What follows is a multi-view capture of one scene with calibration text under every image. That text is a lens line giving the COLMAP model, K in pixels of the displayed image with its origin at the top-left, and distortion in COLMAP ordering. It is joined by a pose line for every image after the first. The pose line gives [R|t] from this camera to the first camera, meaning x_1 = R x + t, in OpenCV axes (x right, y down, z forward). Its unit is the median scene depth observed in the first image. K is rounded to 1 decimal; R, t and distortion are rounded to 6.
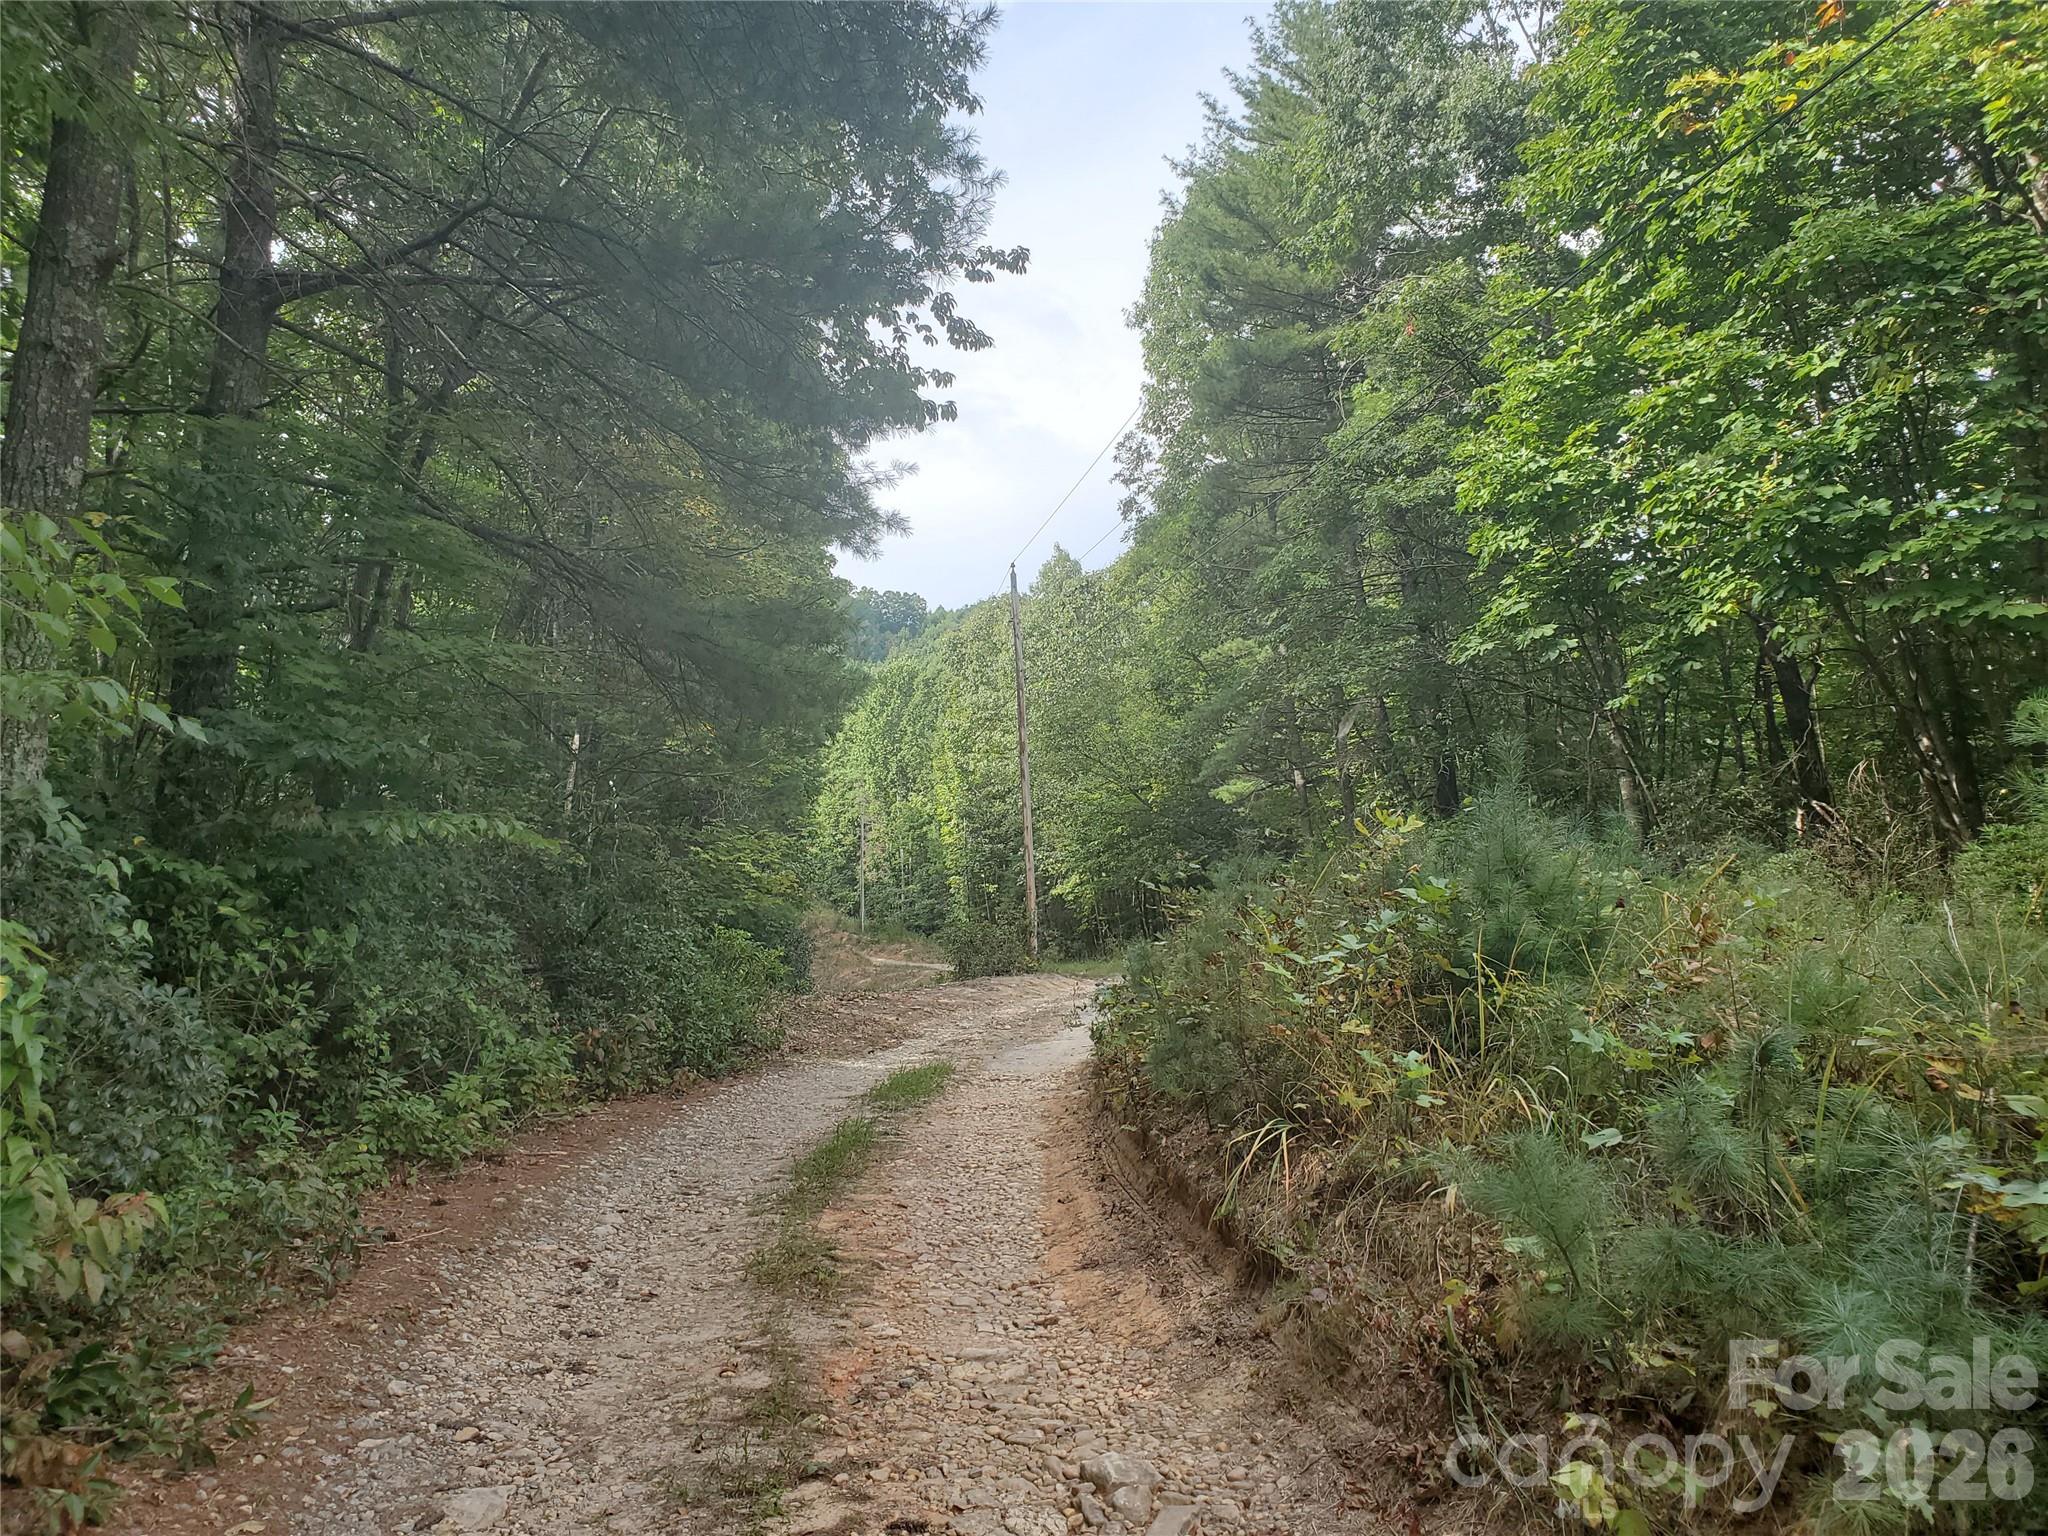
lens RADIAL K [[1593.2, 0, 1024.0], [0, 1593.2, 768.0], [0, 0, 1]] dist [0.080732, -0.109258]
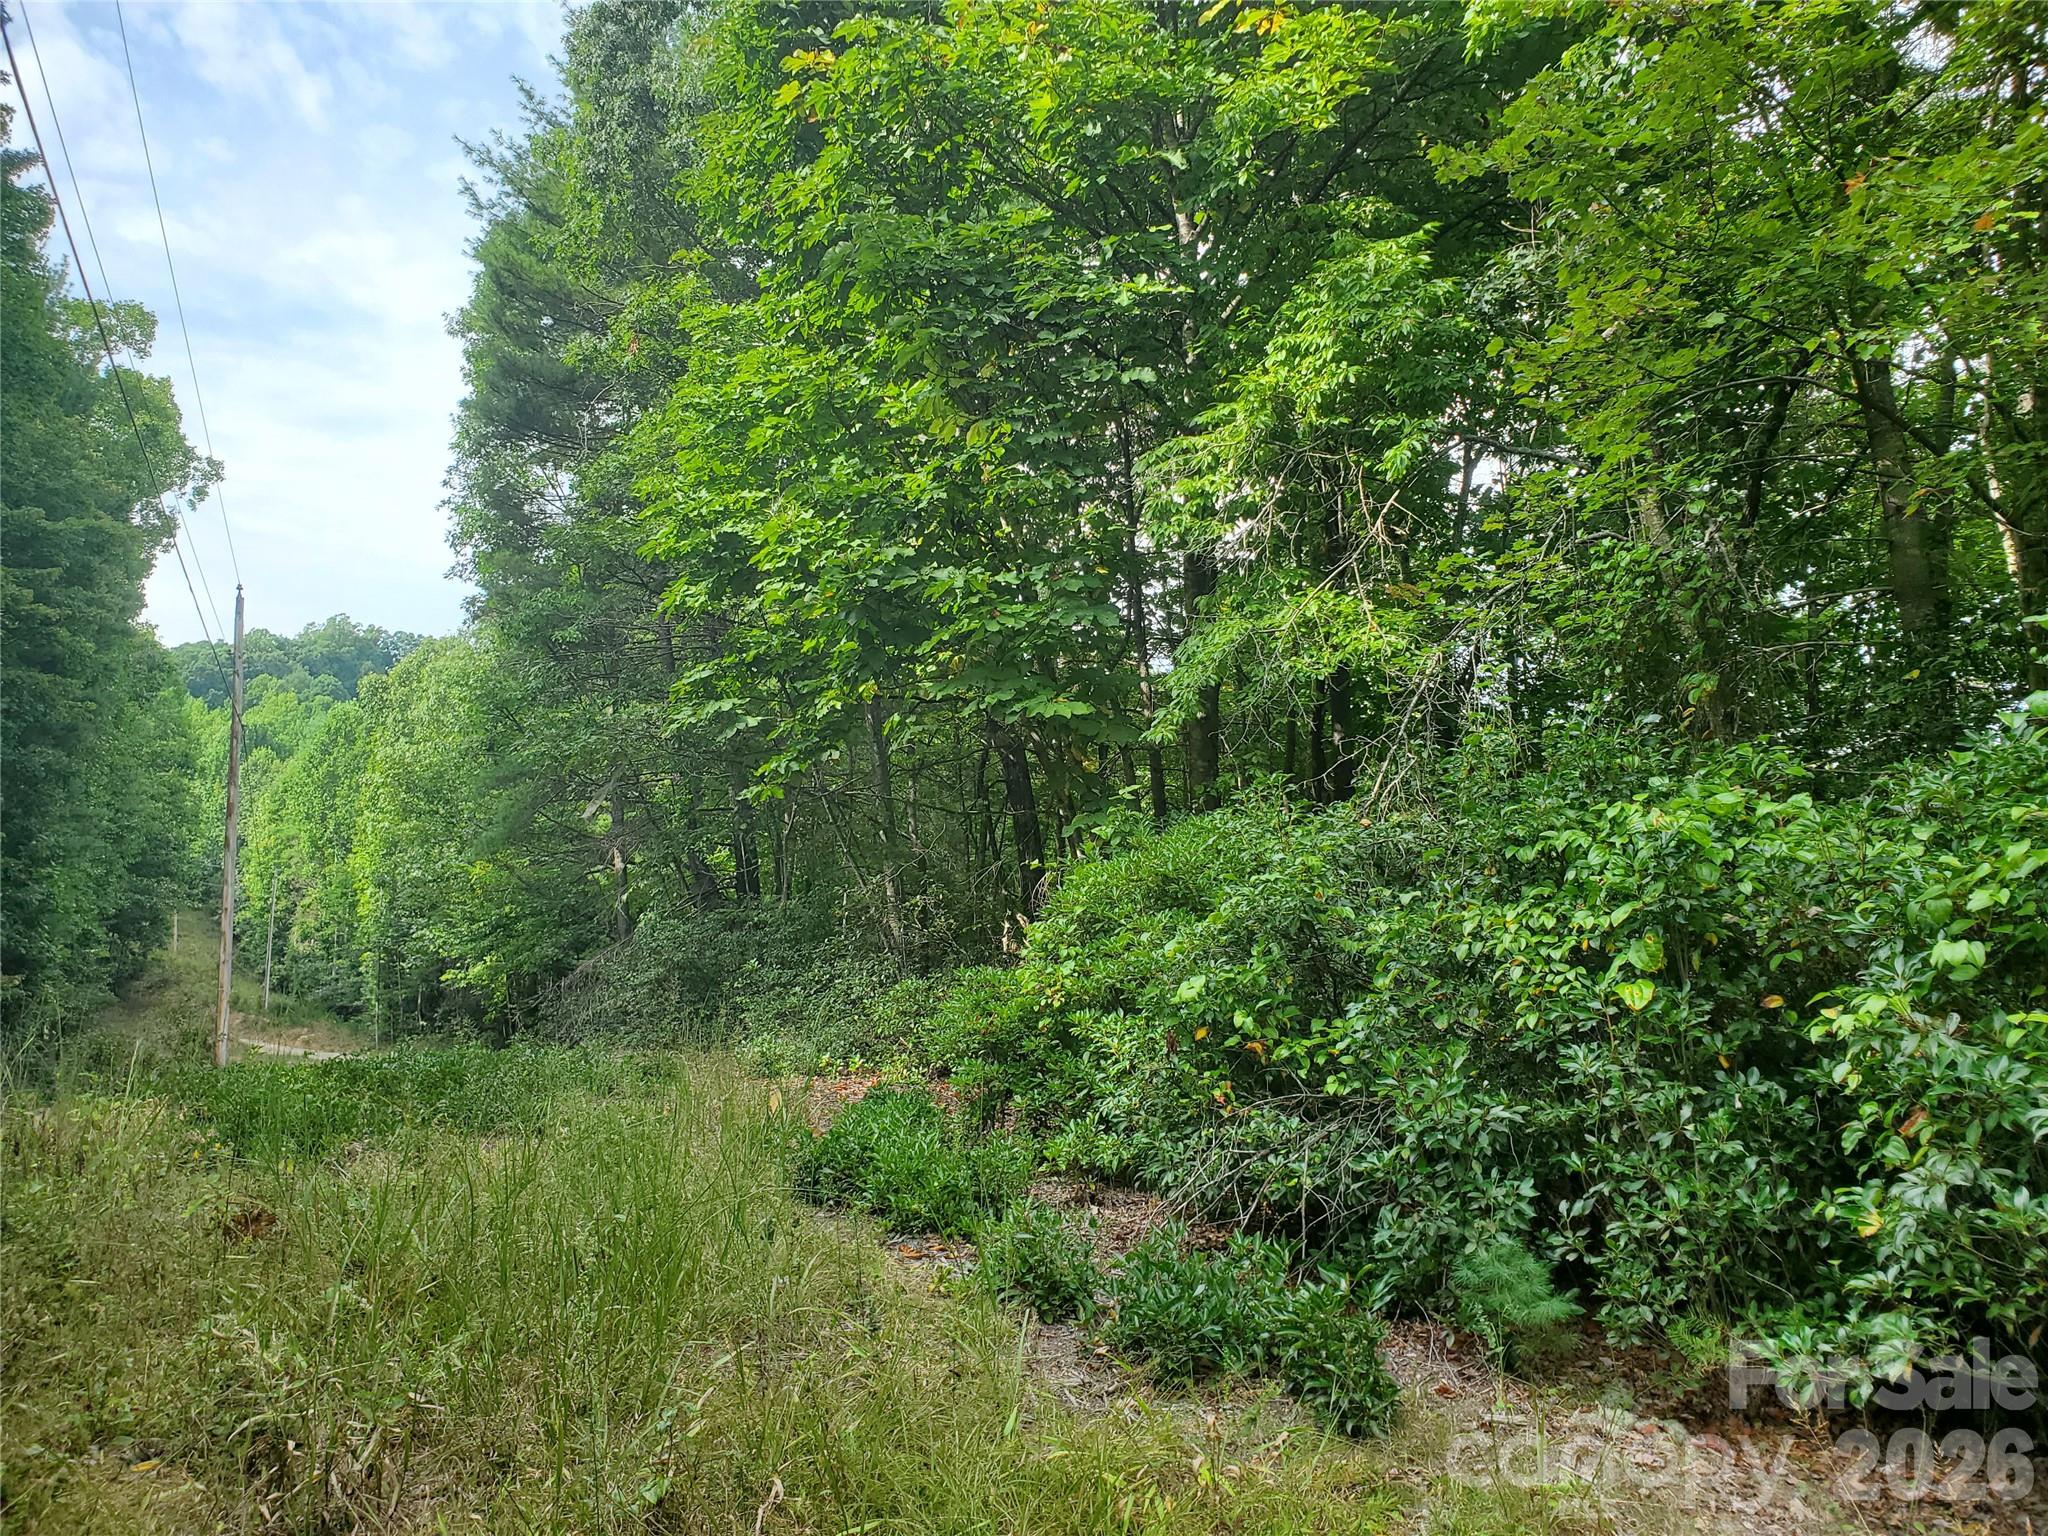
lens RADIAL K [[1593.2, 0, 1024.0], [0, 1593.2, 768.0], [0, 0, 1]] dist [0.080732, -0.109258]
pose [[0.966628, 0.048733, 0.251508, 0.173119], [-0.038043, 0.998161, -0.047196, -0.011887], [-0.253345, 0.036053, 0.966704, 0.091272]]
